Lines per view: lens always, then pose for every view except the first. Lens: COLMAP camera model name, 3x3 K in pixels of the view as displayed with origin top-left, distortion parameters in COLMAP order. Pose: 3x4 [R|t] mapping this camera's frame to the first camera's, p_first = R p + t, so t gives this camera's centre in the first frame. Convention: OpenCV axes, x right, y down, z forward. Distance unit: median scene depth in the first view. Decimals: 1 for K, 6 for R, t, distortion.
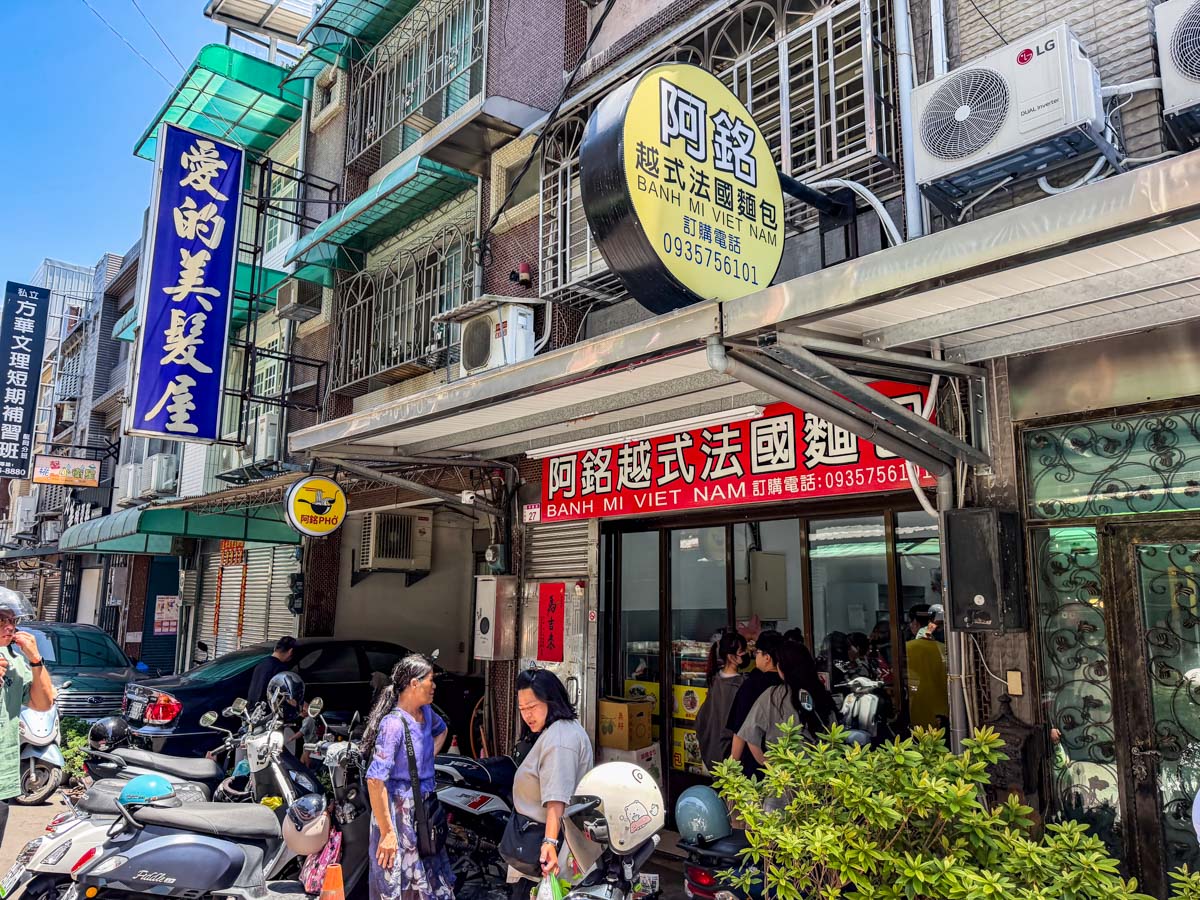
lens RADIAL K [[841.0, 0, 600.3], [0, 841.0, 449.1], [0, 0, 1]] dist [0.024487, -0.023397]
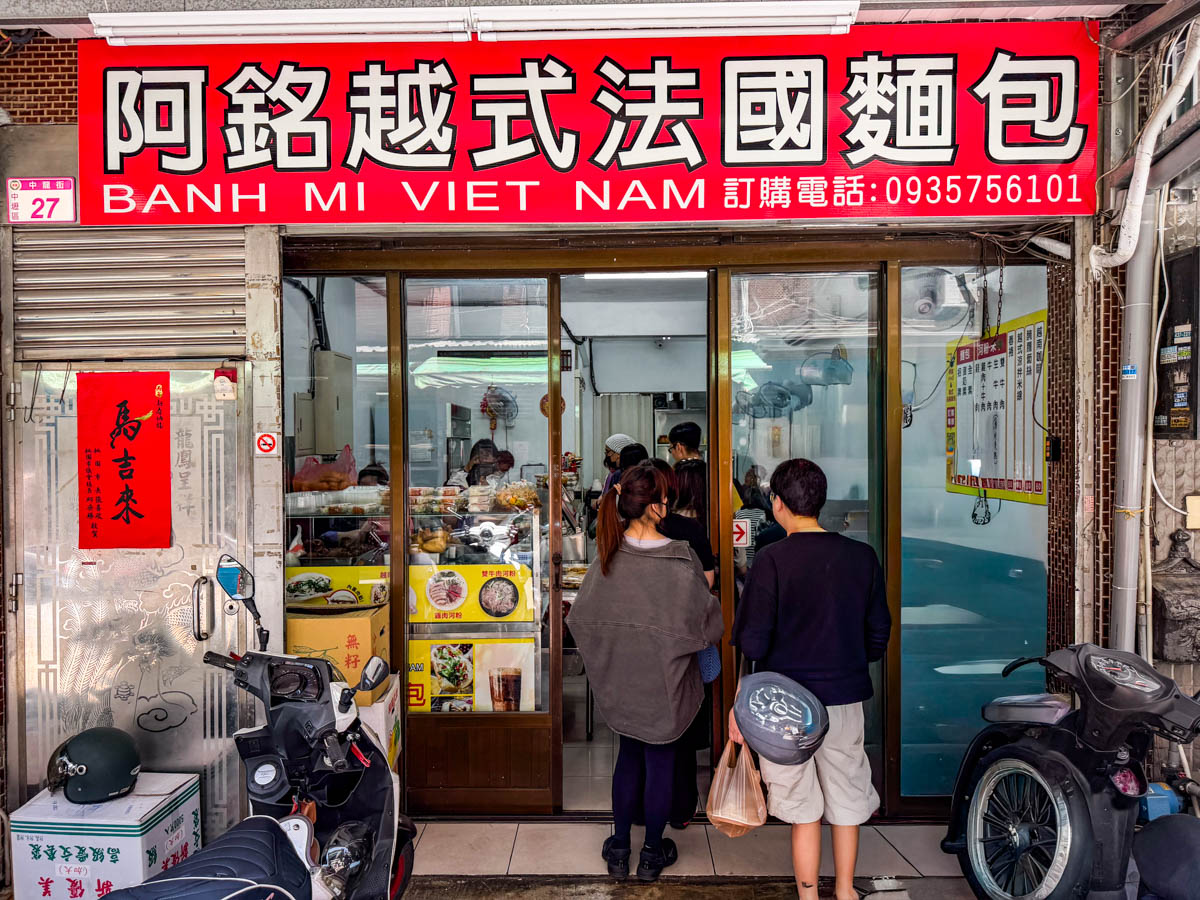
lens RADIAL K [[841.0, 0, 601.9], [0, 841.0, 453.8], [0, 0, 1]] dist [0.024487, -0.023397]
pose [[0.685026, -0.033554, 0.727746, -0.245536], [-0.114420, 0.981586, 0.152961, 0.127936], [-0.719478, -0.188051, 0.668572, 0.638329]]
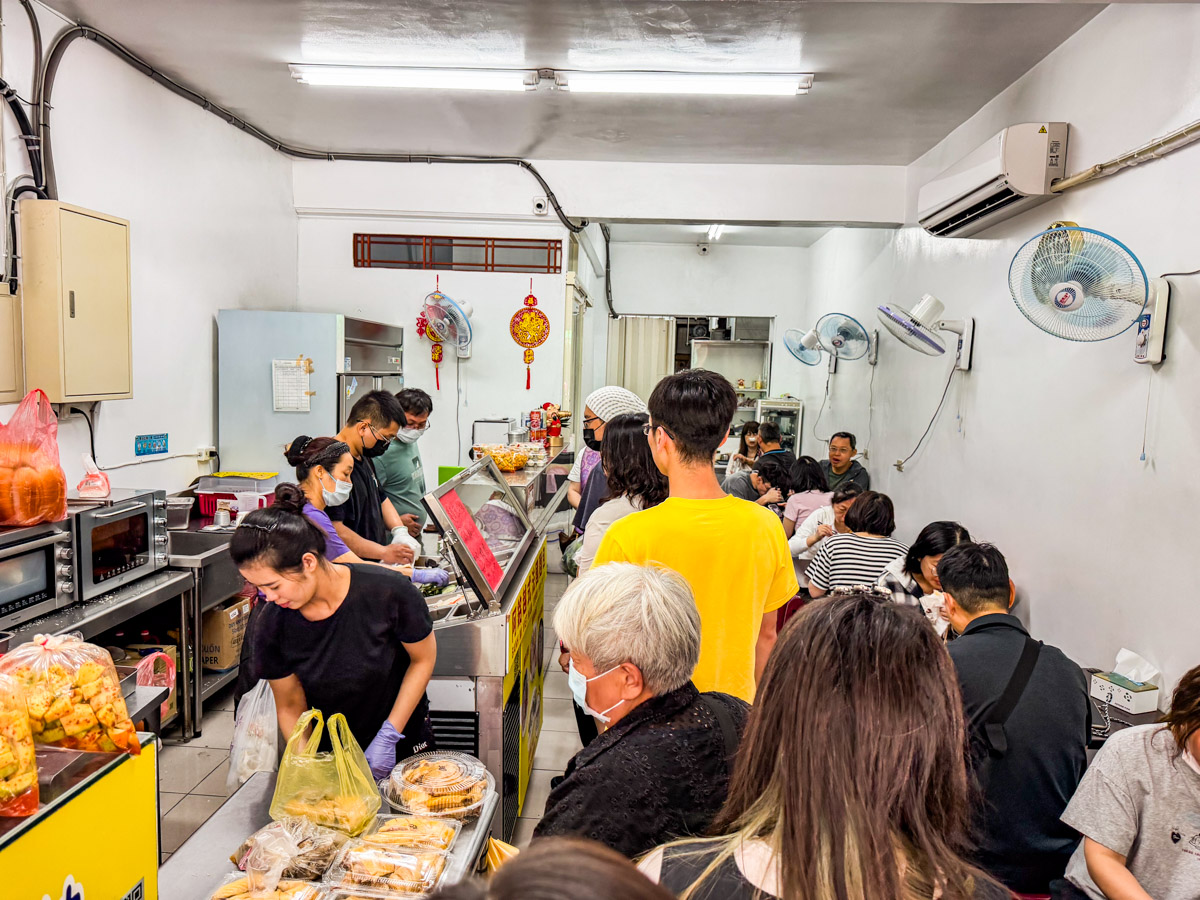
lens RADIAL K [[841.0, 0, 598.1], [0, 841.0, 455.5], [0, 0, 1]] dist [0.024487, -0.023397]
pose [[0.721538, -0.067052, 0.689120, -0.056443], [-0.144479, 0.958808, 0.244568, 0.150163], [-0.677133, -0.276028, 0.682129, 0.789449]]
